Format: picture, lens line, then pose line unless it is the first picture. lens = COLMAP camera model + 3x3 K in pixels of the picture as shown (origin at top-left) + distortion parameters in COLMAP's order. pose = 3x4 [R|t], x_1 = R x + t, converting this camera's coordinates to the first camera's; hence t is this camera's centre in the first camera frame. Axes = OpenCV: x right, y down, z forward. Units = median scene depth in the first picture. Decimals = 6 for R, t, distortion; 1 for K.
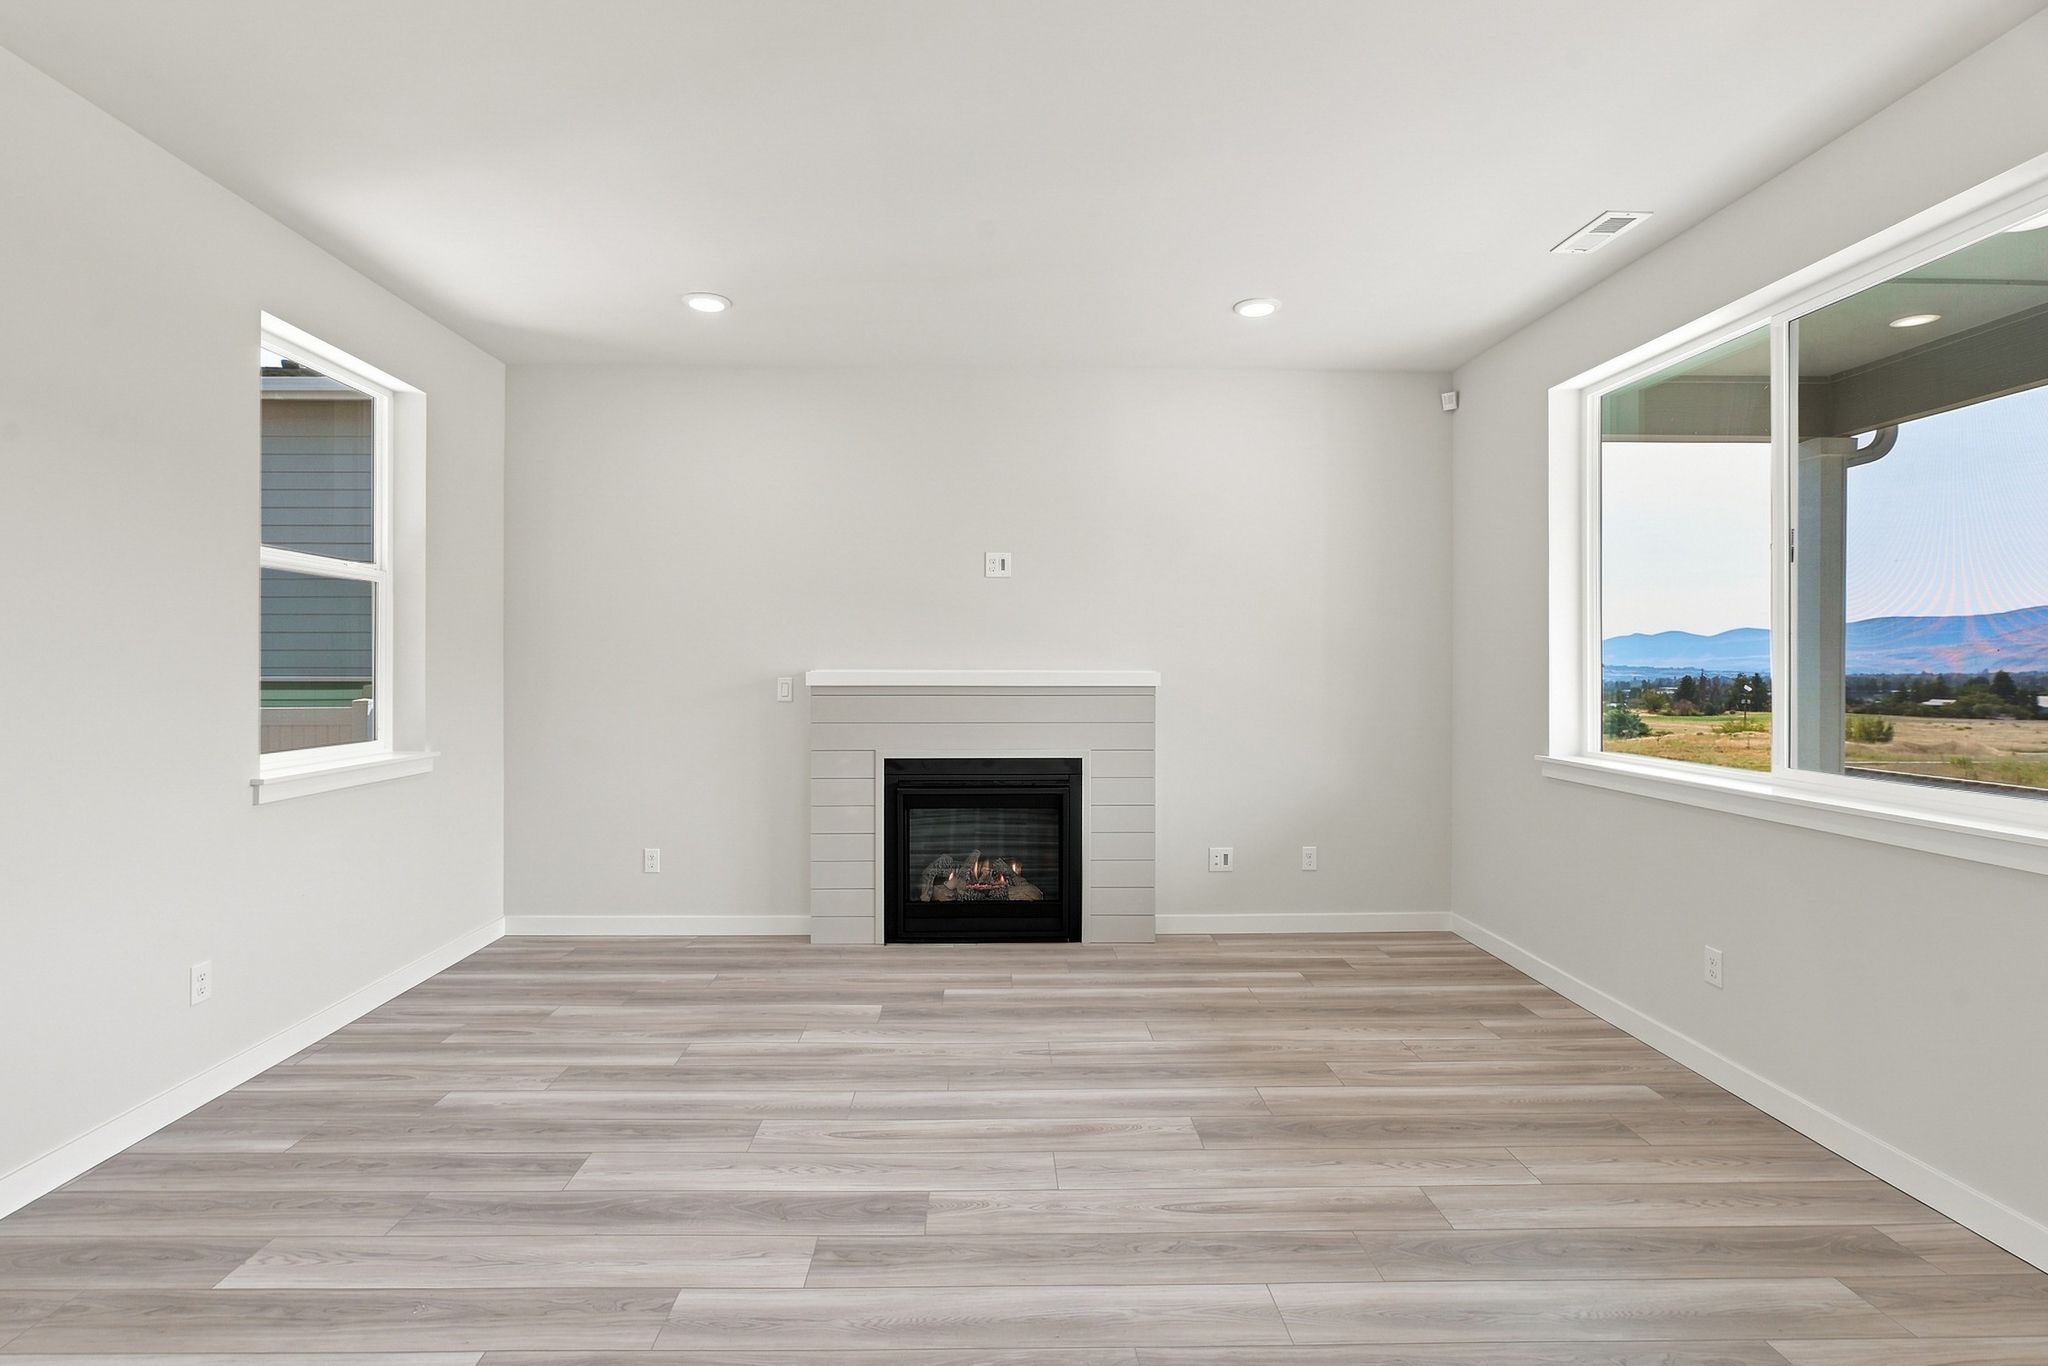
lens RADIAL K [[932.2, 0, 1009.4], [0, 932.2, 661.6], [0, 0, 1]] dist [-0.016738, 0.005700]
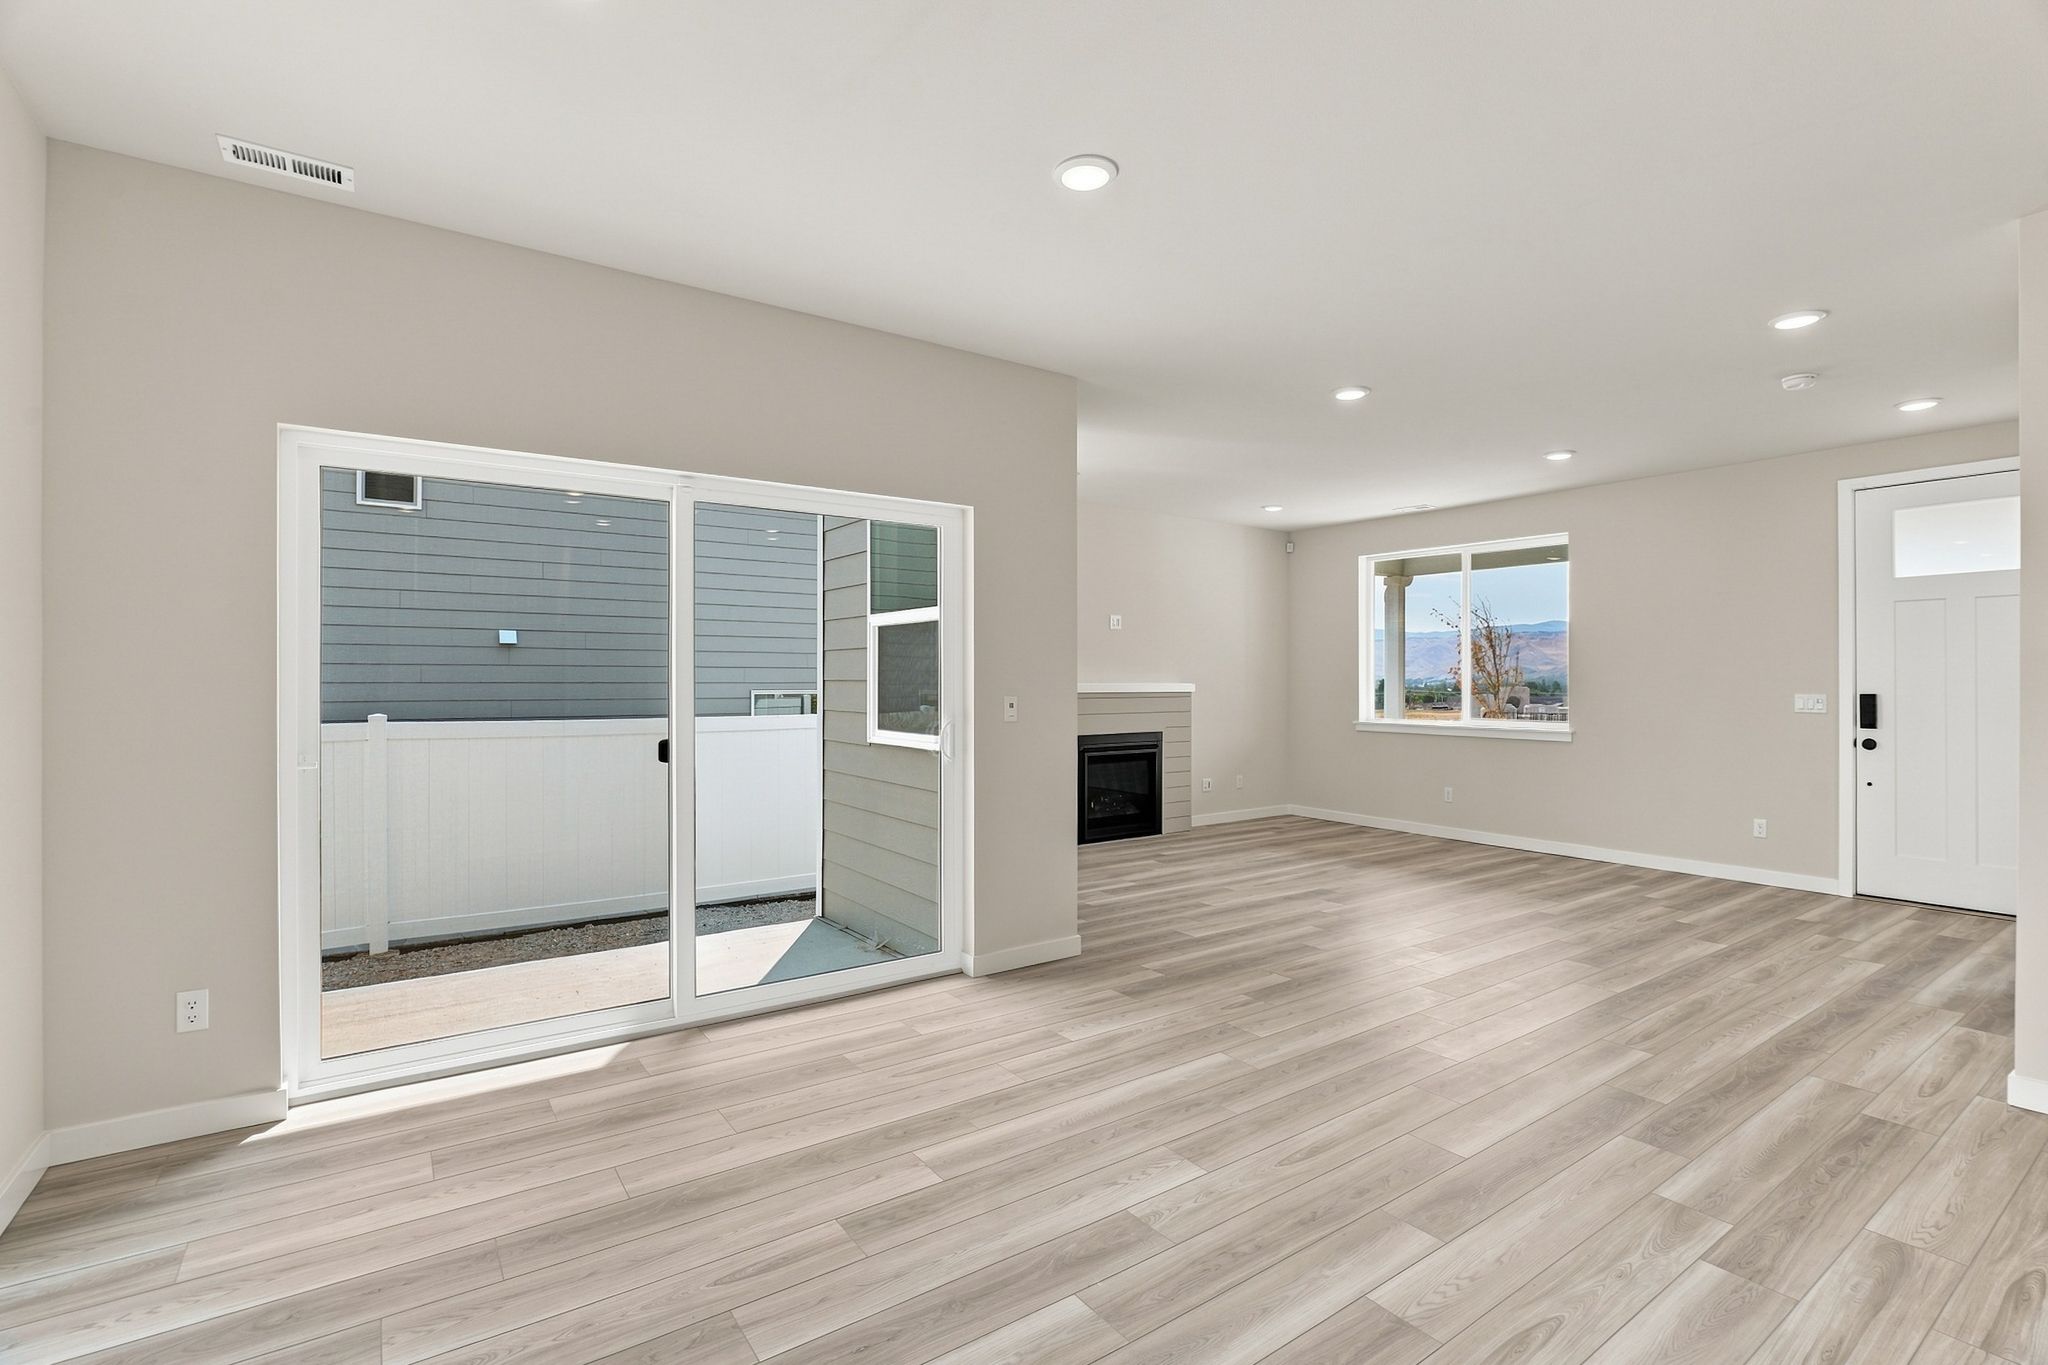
lens RADIAL K [[921.4, 0, 1022.4], [0, 921.4, 674.3], [0, 0, 1]] dist [-0.016809, 0.000119]
pose [[0.833049, 0.003133, 0.553190, -1.308383], [-0.001933, 0.999994, -0.002753, -0.003126], [-0.553195, 0.001224, 0.833051, -0.388748]]
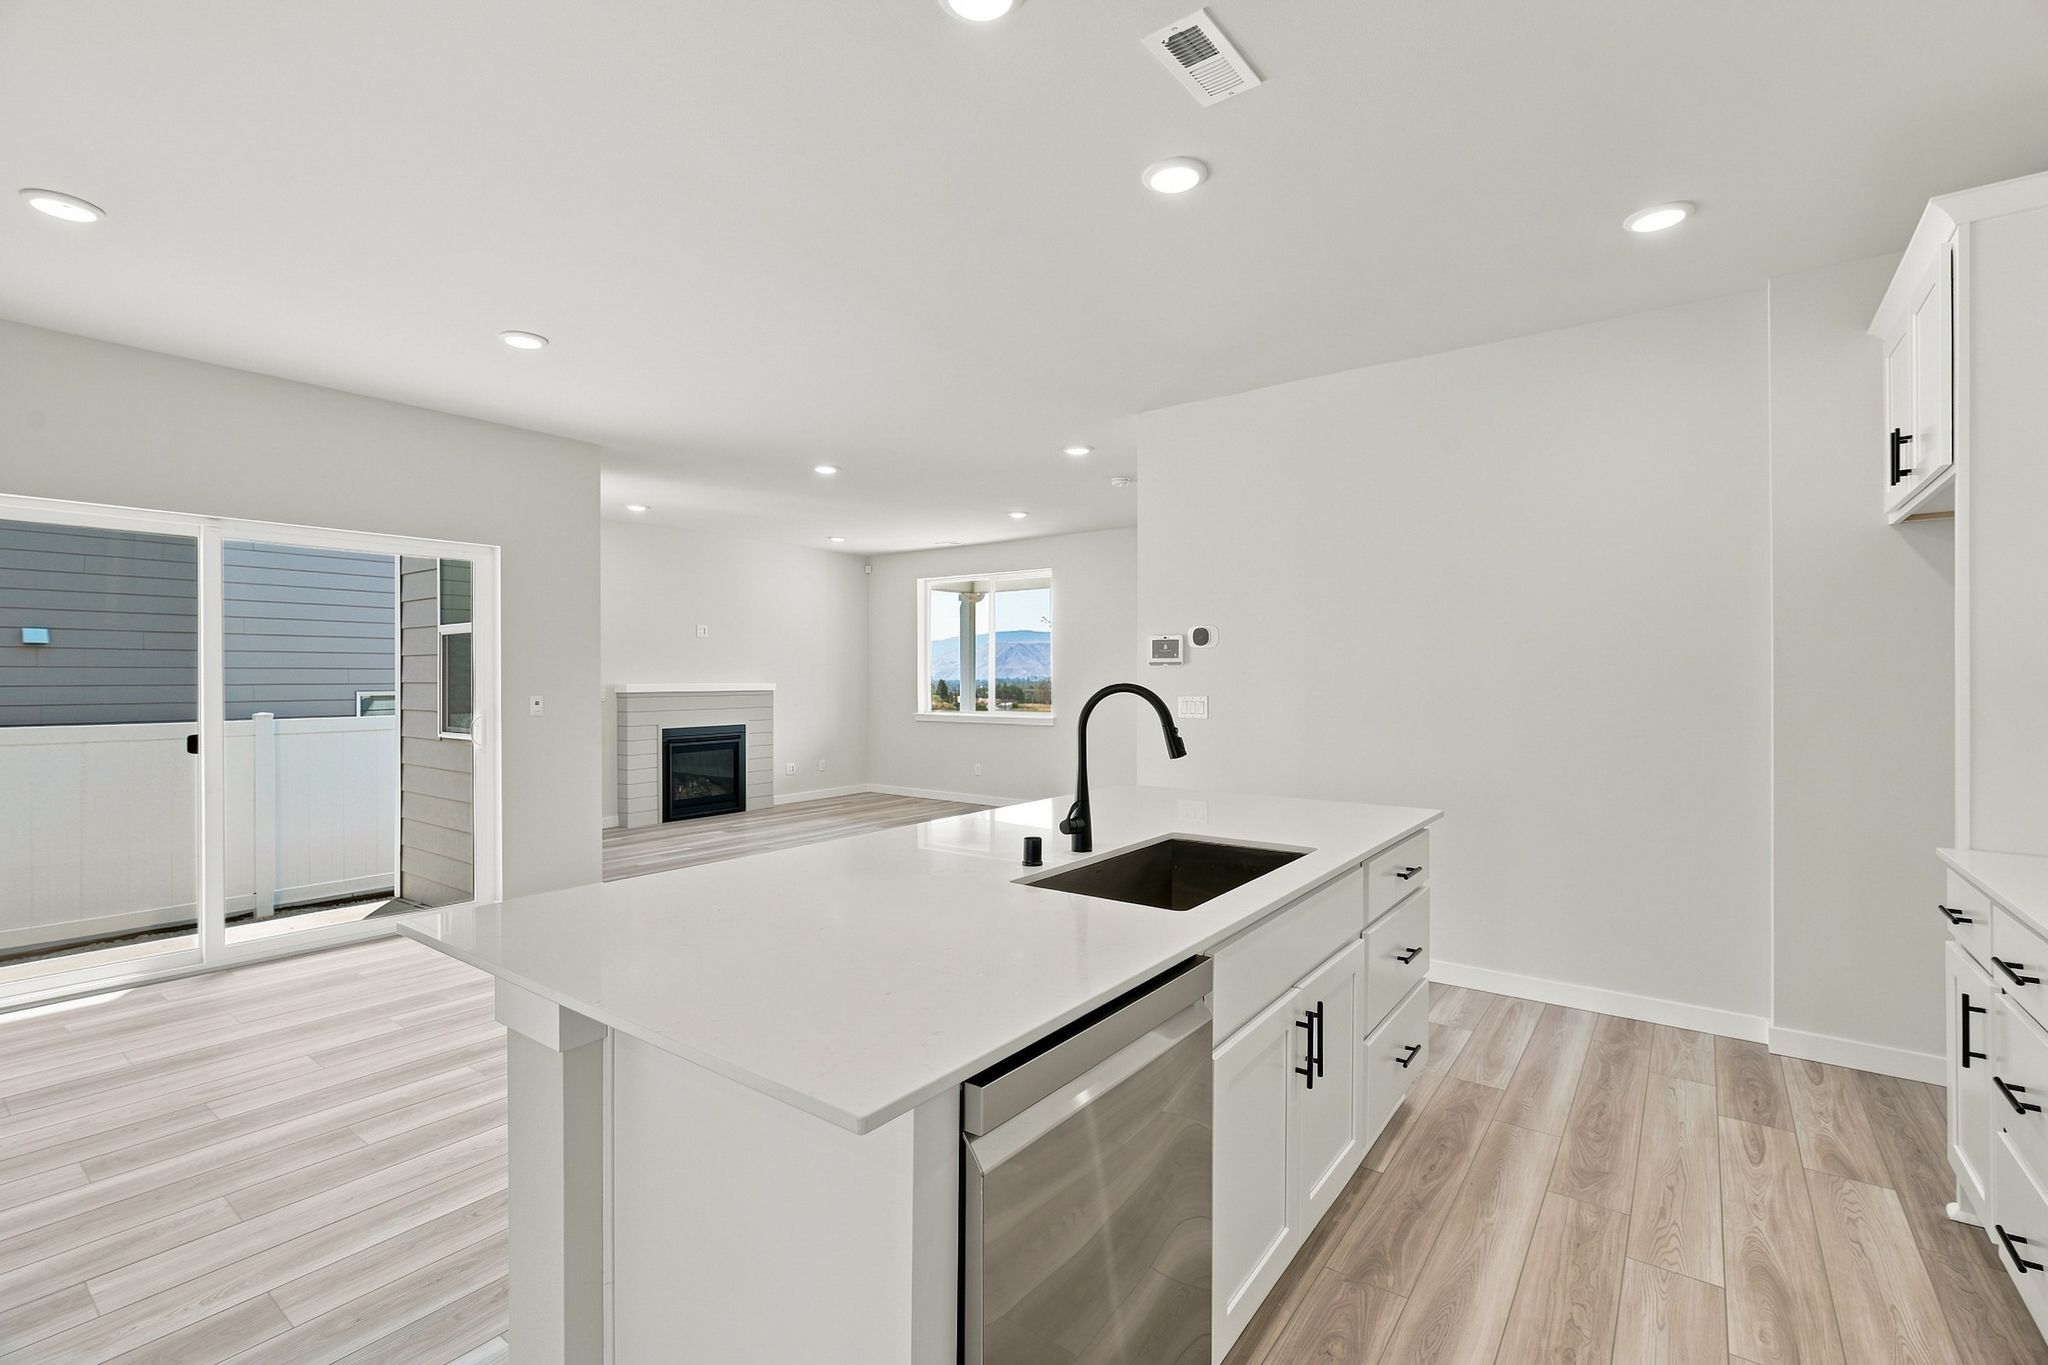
lens RADIAL K [[896.6, 0, 994.3], [0, 896.6, 675.5], [0, 0, 1]] dist [0.001232, 0.000486]
pose [[0.630248, -0.000427, 0.776394, -1.328837], [0.000245, 1.000000, 0.000351, -0.010346], [-0.776394, -0.000032, 0.630248, -0.842639]]
